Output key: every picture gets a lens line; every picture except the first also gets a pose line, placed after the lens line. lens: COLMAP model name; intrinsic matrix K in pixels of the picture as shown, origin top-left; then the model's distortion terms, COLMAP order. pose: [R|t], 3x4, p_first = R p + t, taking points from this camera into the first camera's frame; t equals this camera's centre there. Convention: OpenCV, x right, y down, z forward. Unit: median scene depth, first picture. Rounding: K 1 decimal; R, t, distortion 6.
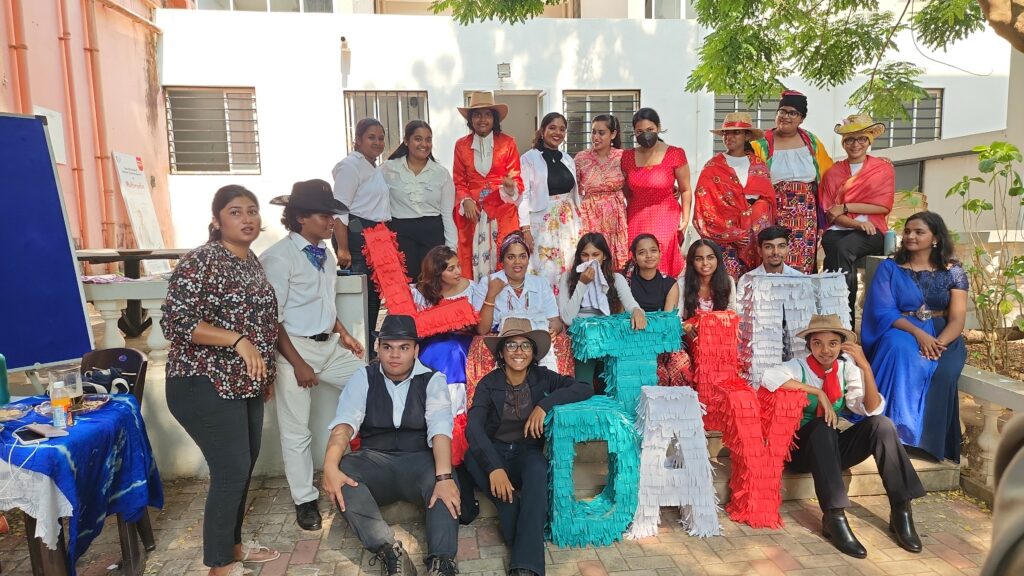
lens RADIAL K [[677.8, 0, 514.9], [0, 677.8, 291.9], [0, 0, 1]] dist [0.054945, -0.040541]
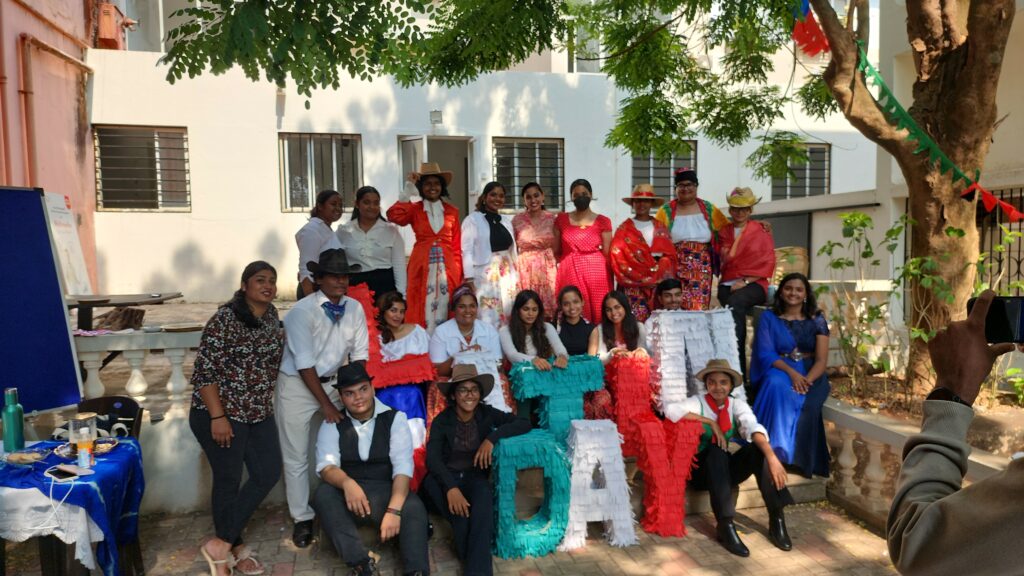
lens RADIAL K [[677.8, 0, 507.4], [0, 677.8, 285.9], [0, 0, 1]] dist [0.054945, -0.040541]
pose [[0.995305, -0.000596, 0.096791, -0.031340], [0.005910, 0.998489, -0.054625, -0.025535], [-0.096612, 0.054940, 0.993805, -0.149050]]
